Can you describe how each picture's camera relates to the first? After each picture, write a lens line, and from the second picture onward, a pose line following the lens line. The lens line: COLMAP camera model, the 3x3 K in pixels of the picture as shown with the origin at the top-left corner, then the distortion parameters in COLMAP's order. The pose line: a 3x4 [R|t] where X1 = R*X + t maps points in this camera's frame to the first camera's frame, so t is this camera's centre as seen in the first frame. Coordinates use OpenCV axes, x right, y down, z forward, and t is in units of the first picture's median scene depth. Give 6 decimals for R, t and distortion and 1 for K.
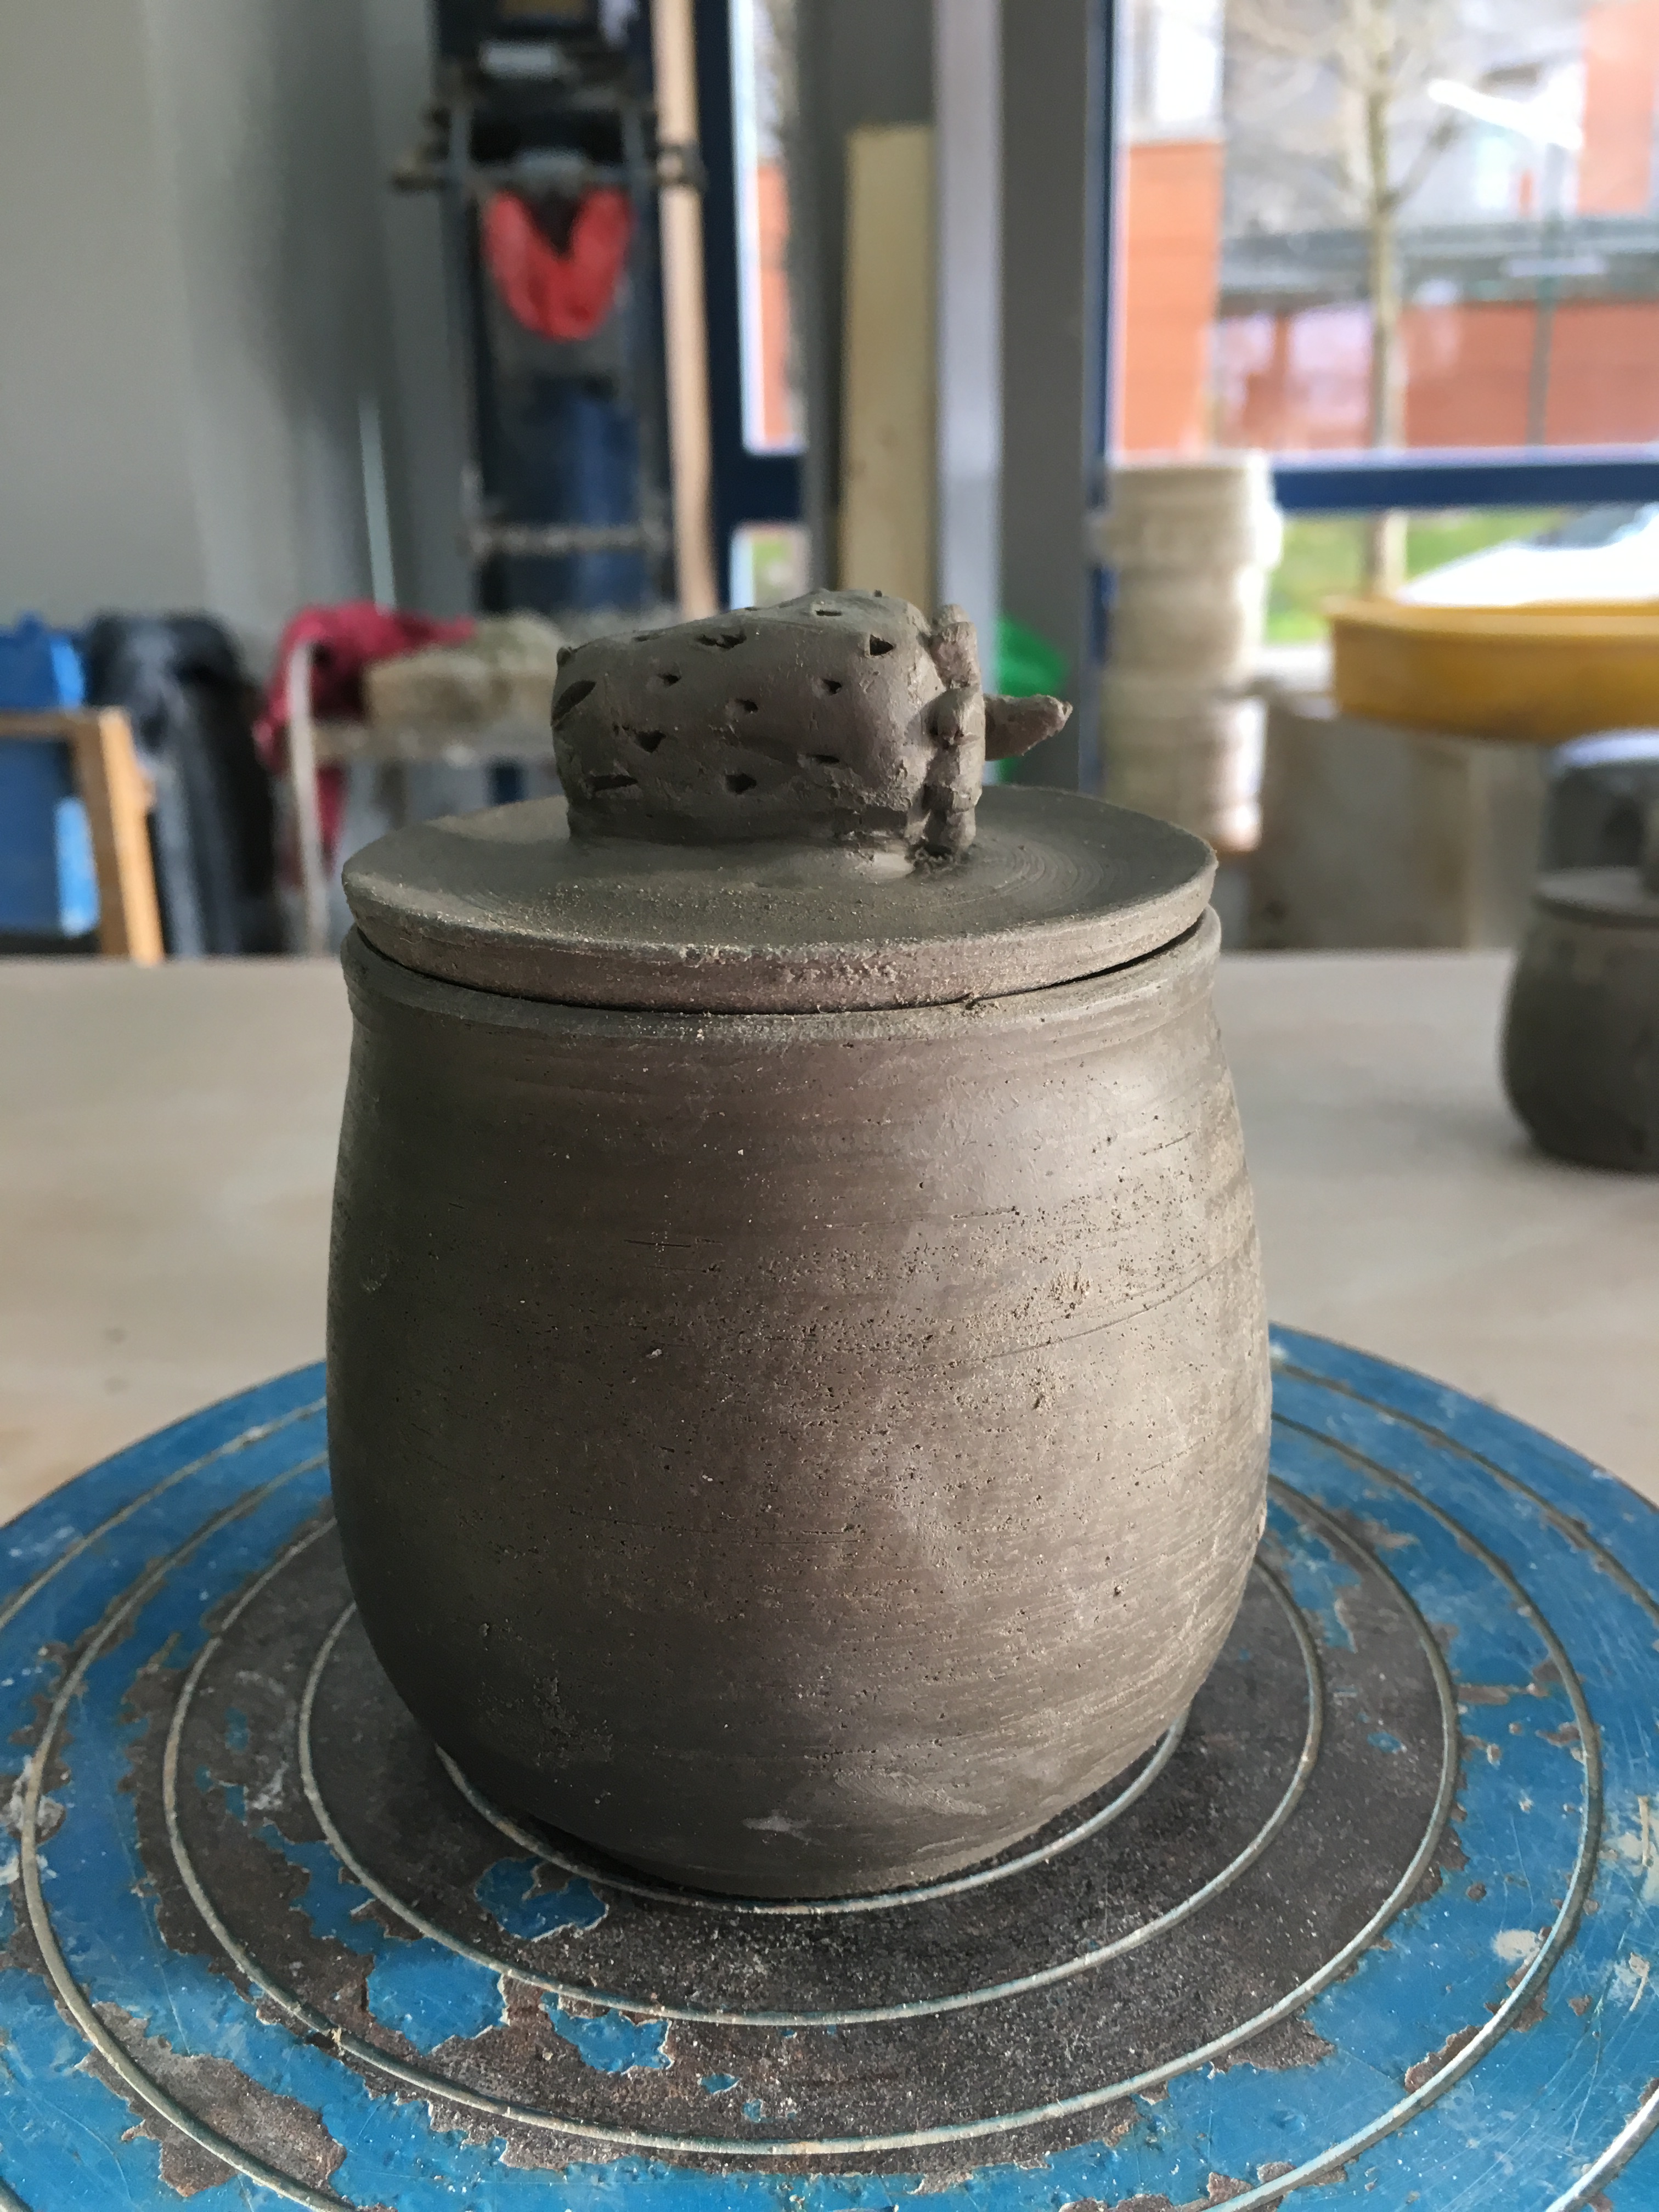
lens RADIAL K [[1936.9, 0, 839.4], [0, 1936.9, 1086.1], [0, 0, 1]] dist [0.080573, -0.159820]
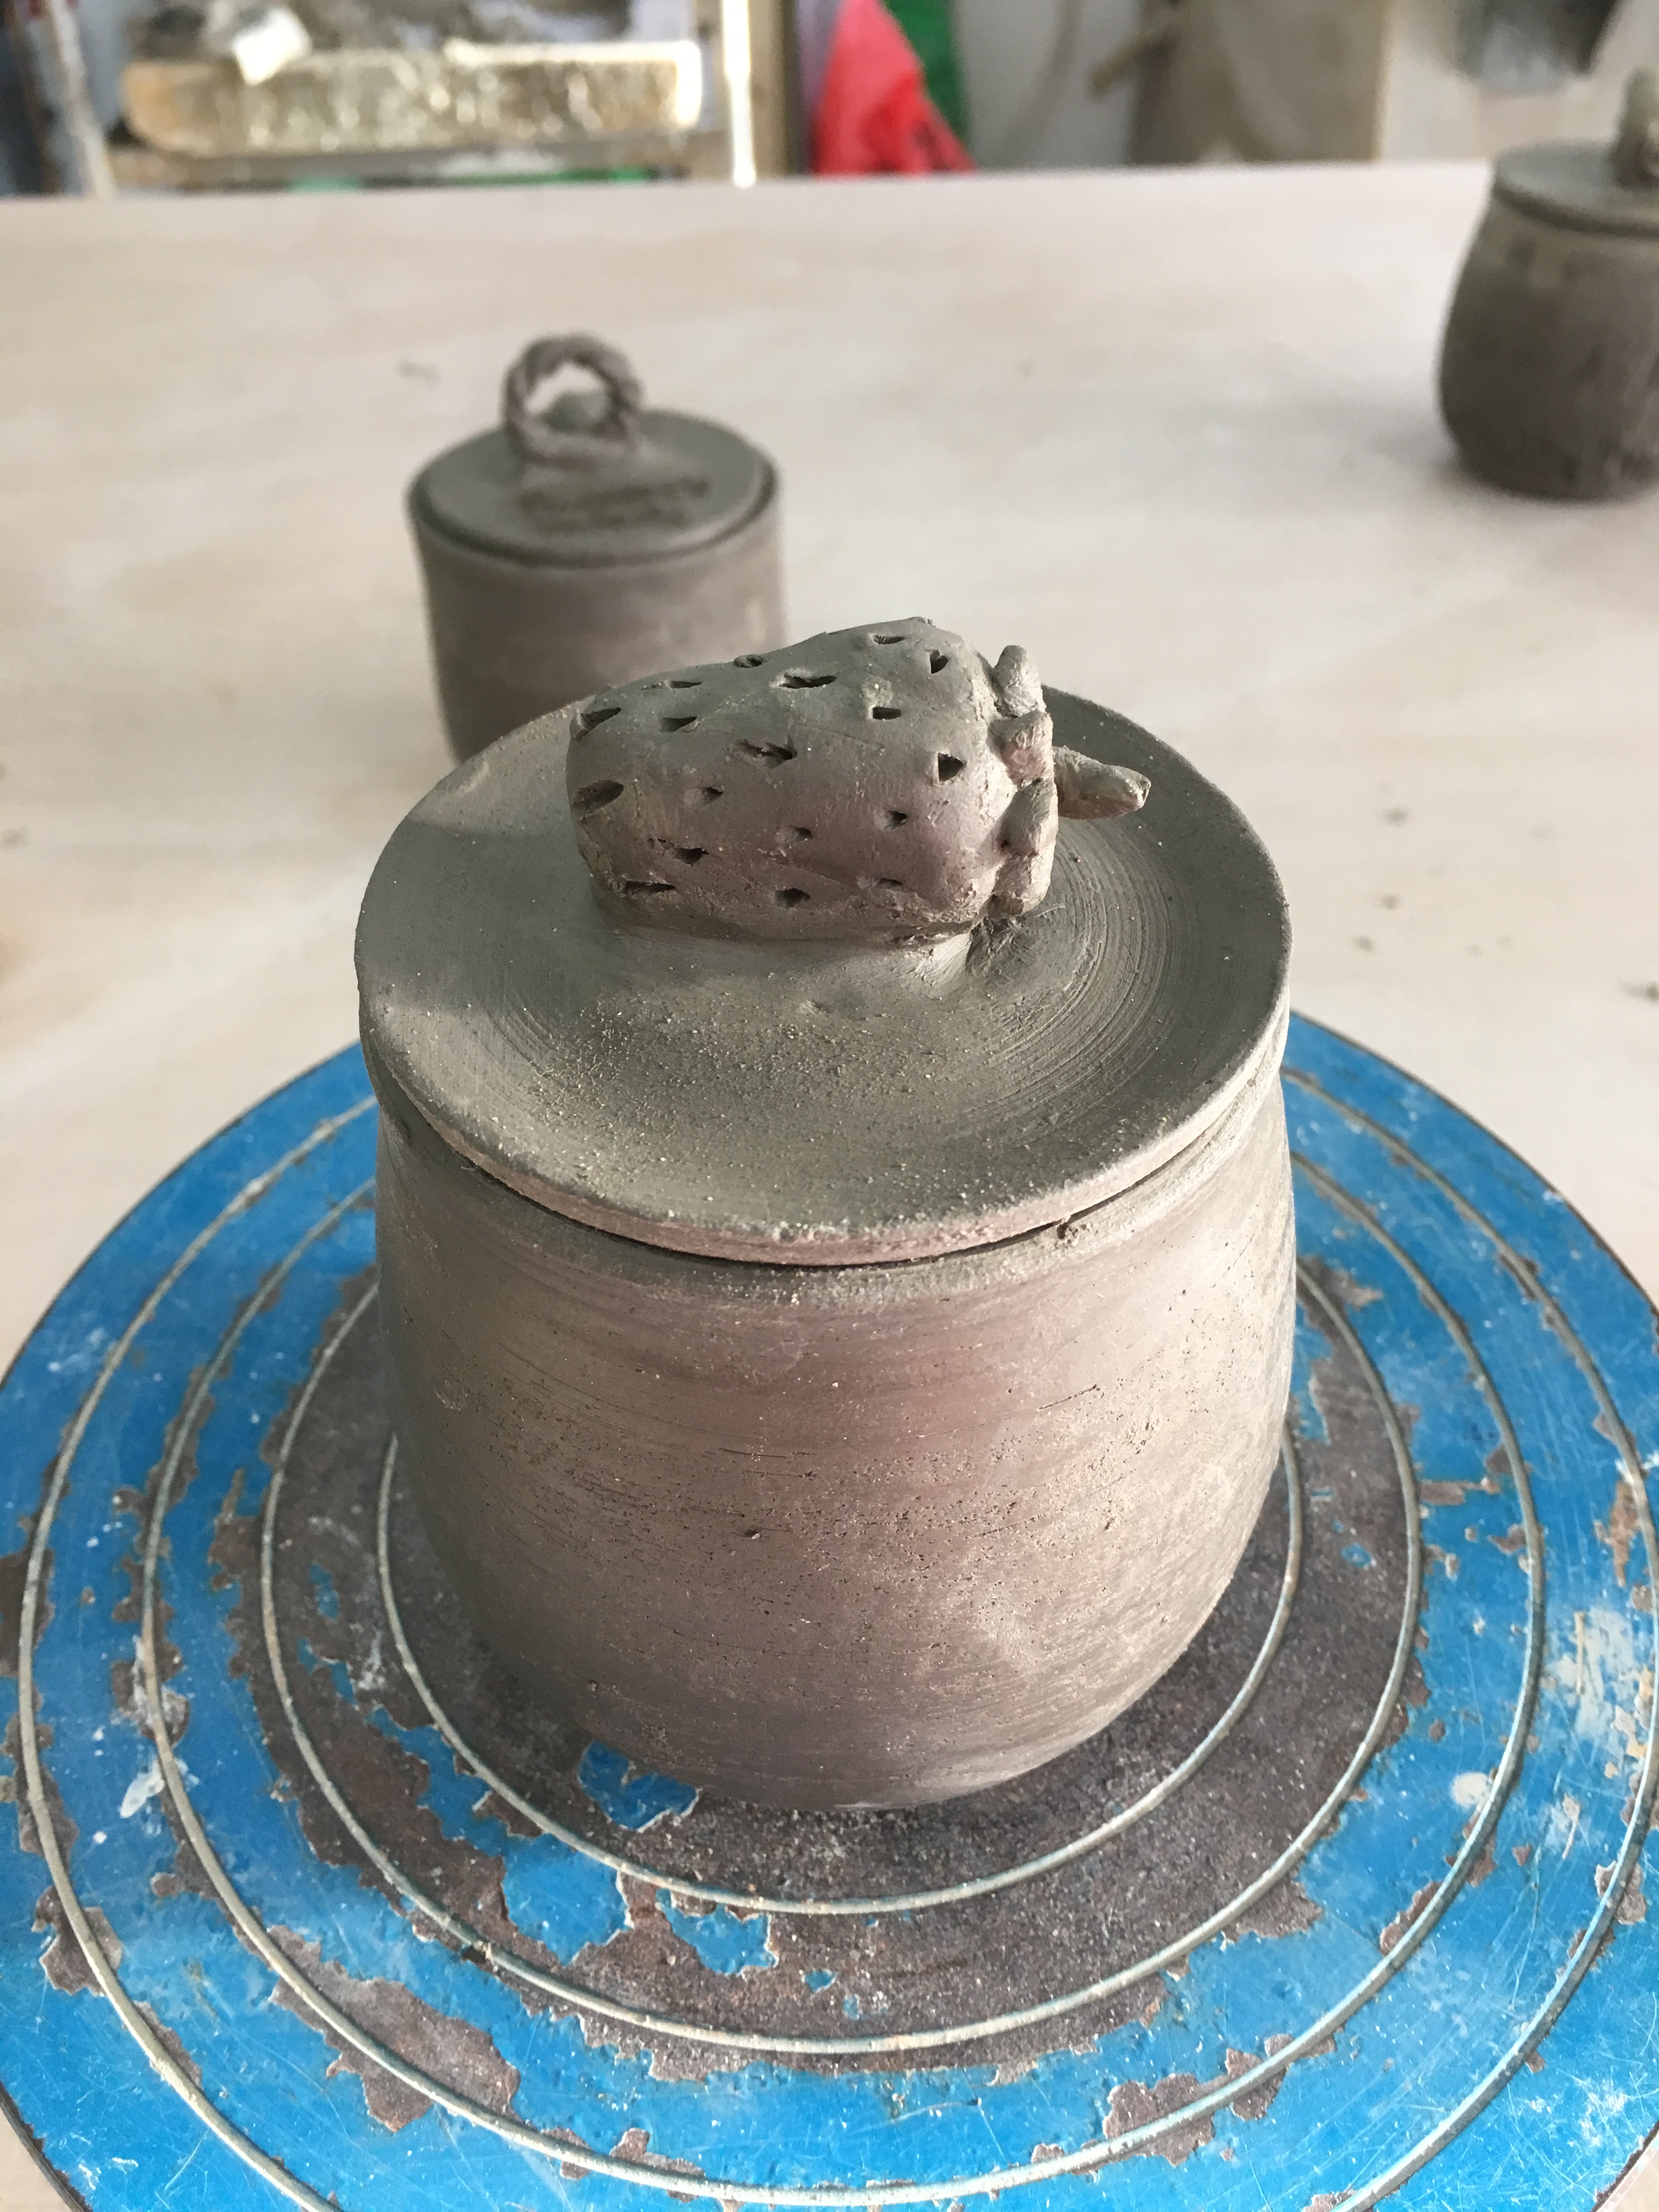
lens RADIAL K [[1936.9, 0, 839.4], [0, 1936.9, 1086.1], [0, 0, 1]] dist [0.080573, -0.159820]
pose [[0.996879, -0.049421, 0.061568, -0.090483], [0.018538, 0.904561, 0.425941, -0.470001], [-0.076743, -0.423470, 0.902654, 0.137152]]
